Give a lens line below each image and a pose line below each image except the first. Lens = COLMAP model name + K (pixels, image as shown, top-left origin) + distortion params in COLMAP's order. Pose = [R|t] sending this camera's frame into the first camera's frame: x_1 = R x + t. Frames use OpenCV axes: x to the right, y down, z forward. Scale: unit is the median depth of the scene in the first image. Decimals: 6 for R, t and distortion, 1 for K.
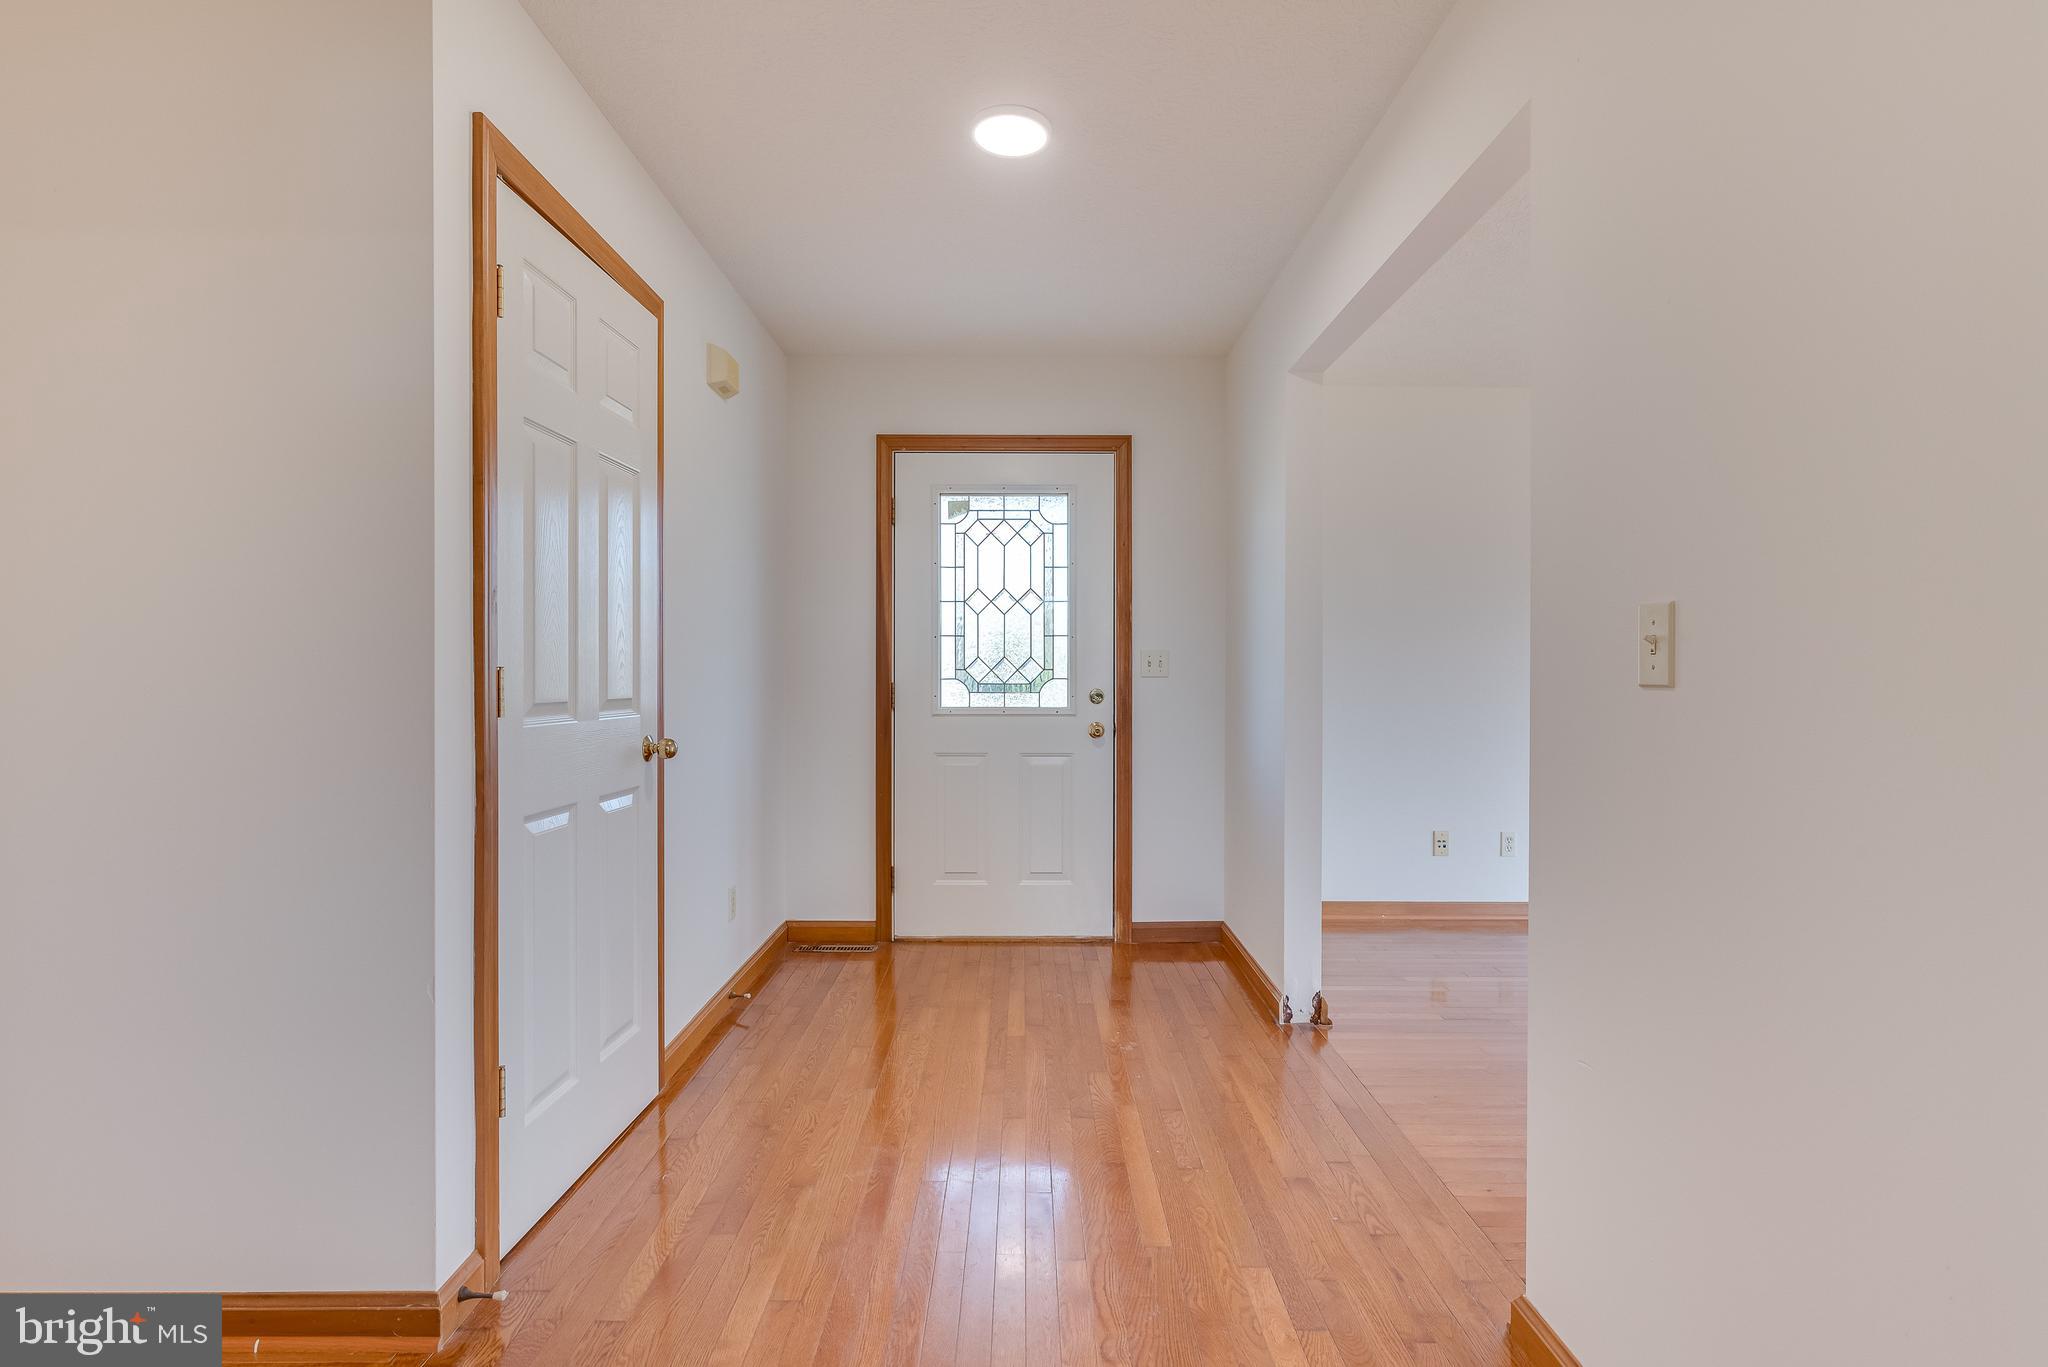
lens RADIAL K [[946.6, 0, 1008.1], [0, 946.6, 682.4], [0, 0, 1]] dist [-0.001925, 0.000186]
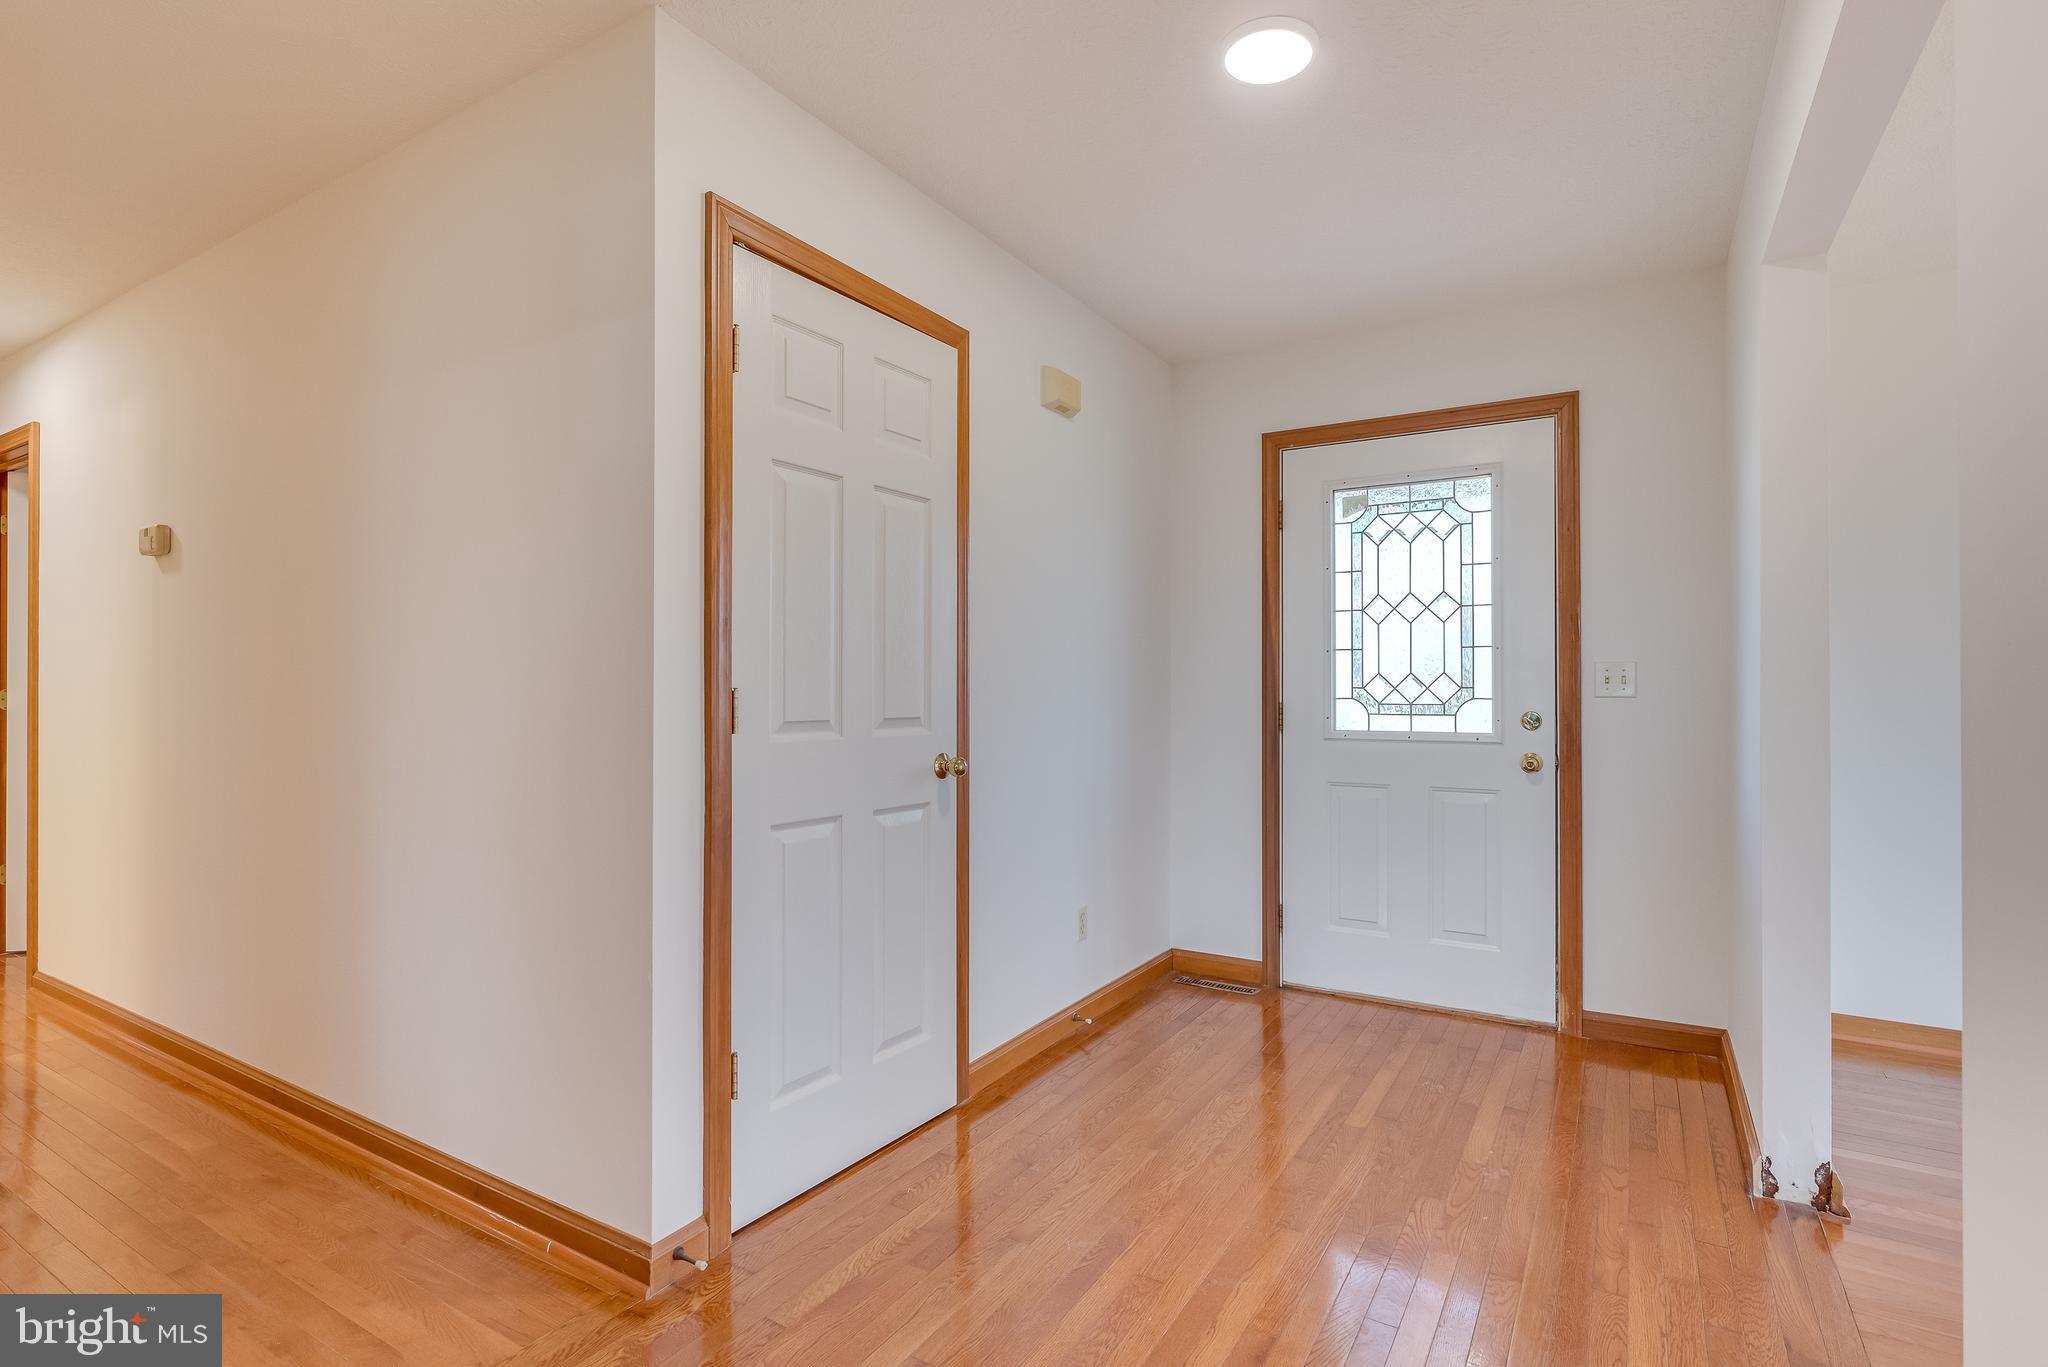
lens RADIAL K [[949.8, 0, 995.4], [0, 949.8, 686.5], [0, 0, 1]] dist [-0.001381, 0.000671]
pose [[0.865006, -0.002288, -0.501756, 0.104355], [-0.004791, 0.999906, -0.012819, -0.001938], [0.501738, 0.013493, 0.864914, 0.073200]]
